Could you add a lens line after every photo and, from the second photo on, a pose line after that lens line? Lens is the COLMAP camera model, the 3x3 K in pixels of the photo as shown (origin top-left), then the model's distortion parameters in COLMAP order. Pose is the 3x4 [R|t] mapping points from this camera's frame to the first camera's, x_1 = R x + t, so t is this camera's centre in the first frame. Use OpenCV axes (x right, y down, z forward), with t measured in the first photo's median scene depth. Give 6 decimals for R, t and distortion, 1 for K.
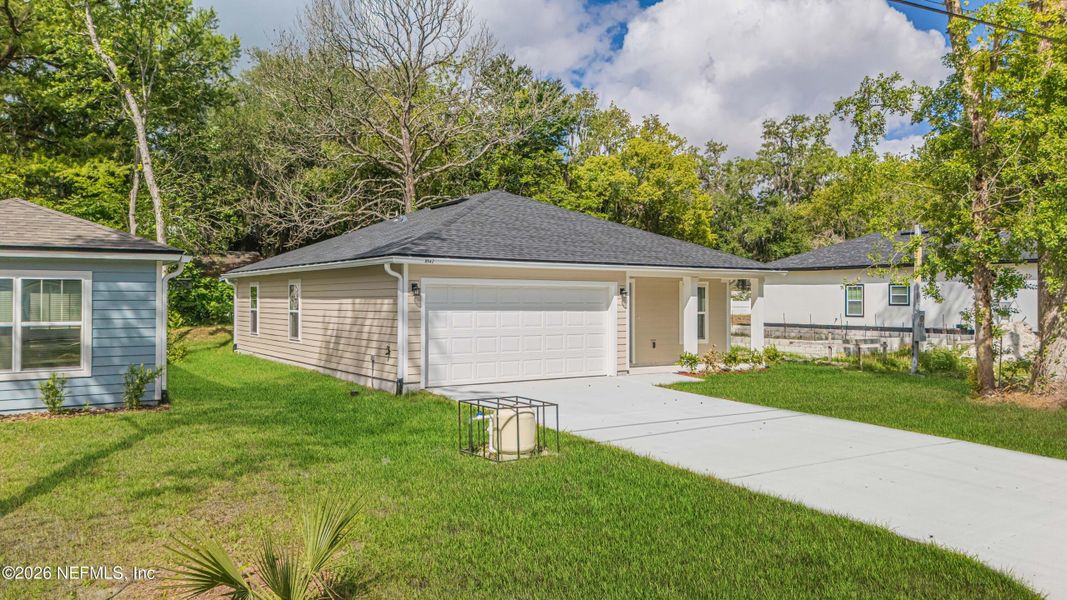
lens RADIAL K [[798.1, 0, 533.5], [0, 798.1, 300.0], [0, 0, 1]] dist [0.021585, -0.003770]
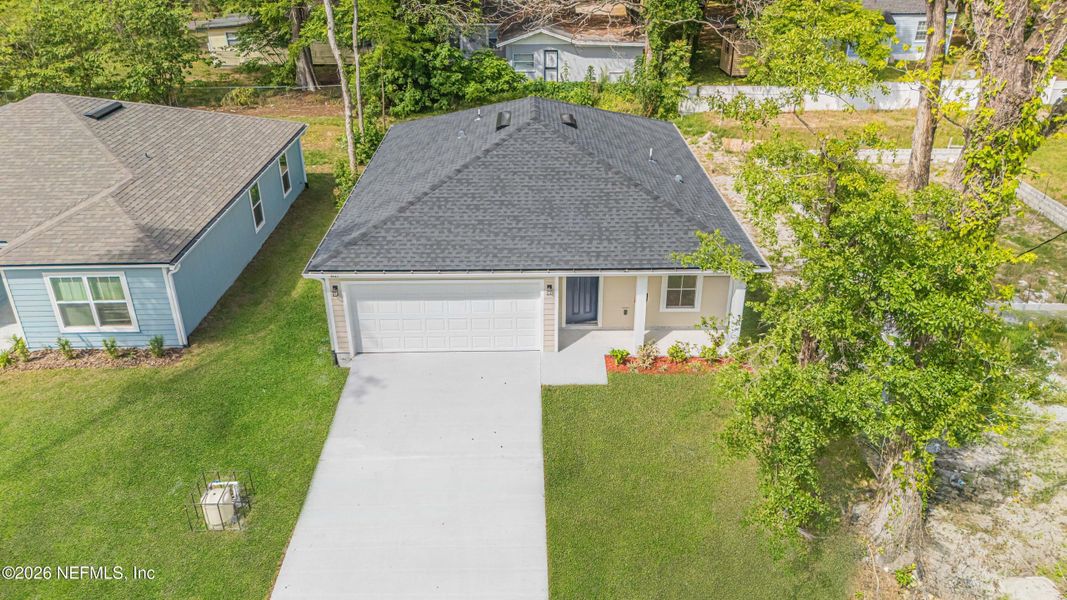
lens RADIAL K [[798.1, 0, 533.5], [0, 798.1, 300.0], [0, 0, 1]] dist [0.021585, -0.003770]
pose [[0.835896, 0.247513, -0.489913, 0.857952], [0.008156, 0.886857, 0.461972, -0.677484], [0.548827, -0.390156, 0.739302, 0.265950]]
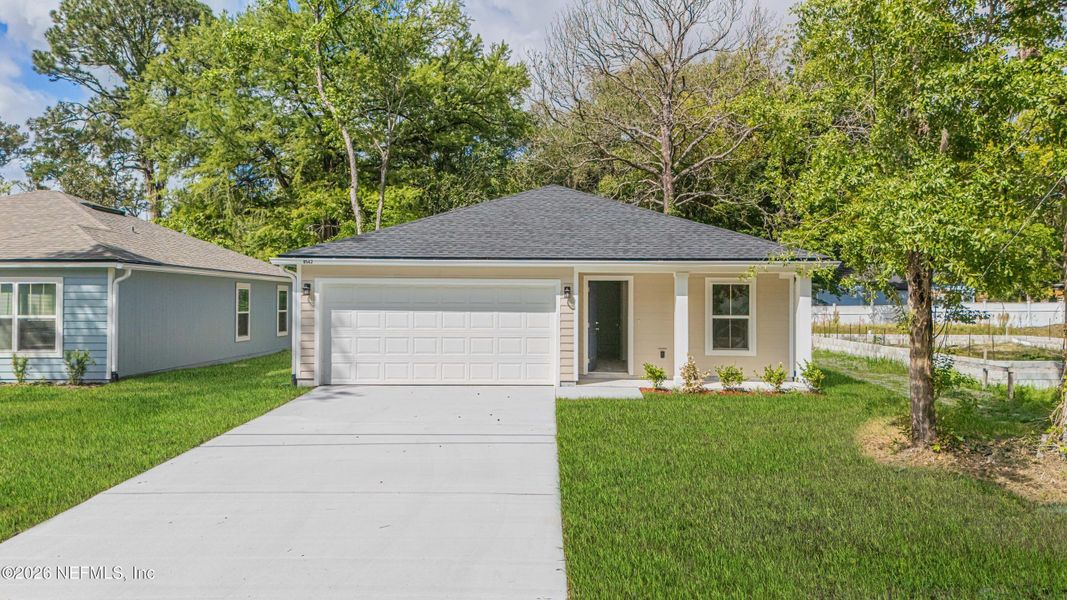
lens RADIAL K [[798.1, 0, 533.5], [0, 798.1, 300.0], [0, 0, 1]] dist [0.021585, -0.003770]
pose [[0.816082, -0.002144, -0.577931, 0.808297], [-0.002225, 0.999974, -0.006852, 0.008455], [0.577931, 0.006878, 0.816057, 0.369469]]
